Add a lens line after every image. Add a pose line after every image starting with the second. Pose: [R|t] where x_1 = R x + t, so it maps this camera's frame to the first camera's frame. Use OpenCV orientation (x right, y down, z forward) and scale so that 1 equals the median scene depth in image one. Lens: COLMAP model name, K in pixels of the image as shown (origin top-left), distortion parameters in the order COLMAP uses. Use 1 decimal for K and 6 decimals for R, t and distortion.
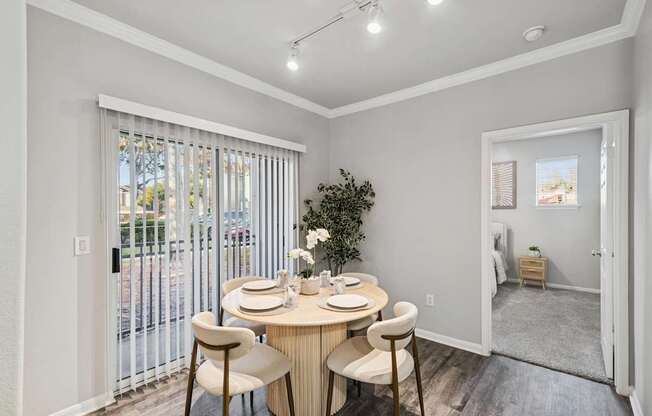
lens RADIAL K [[301.4, 0, 318.2], [0, 301.4, 215.2], [0, 0, 1]] dist [-0.001458, -0.000125]
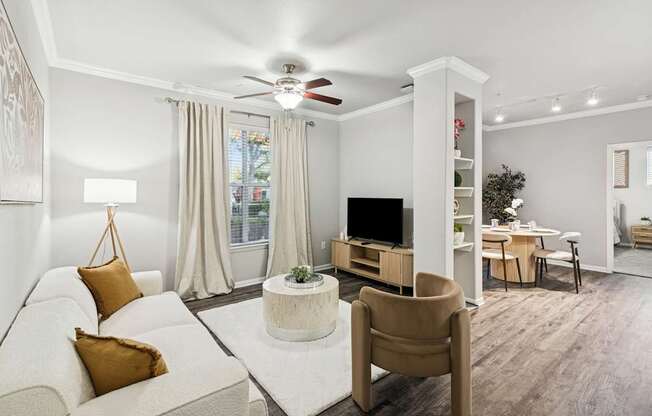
lens RADIAL K [[299.5, 0, 324.6], [0, 299.5, 192.3], [0, 0, 1]] dist [0.001357, 0.000090]
pose [[0.979090, 0.000808, -0.203426, -0.444783], [-0.001674, 0.999990, -0.004084, 0.005728], [0.203421, 0.004339, 0.979082, -0.651801]]
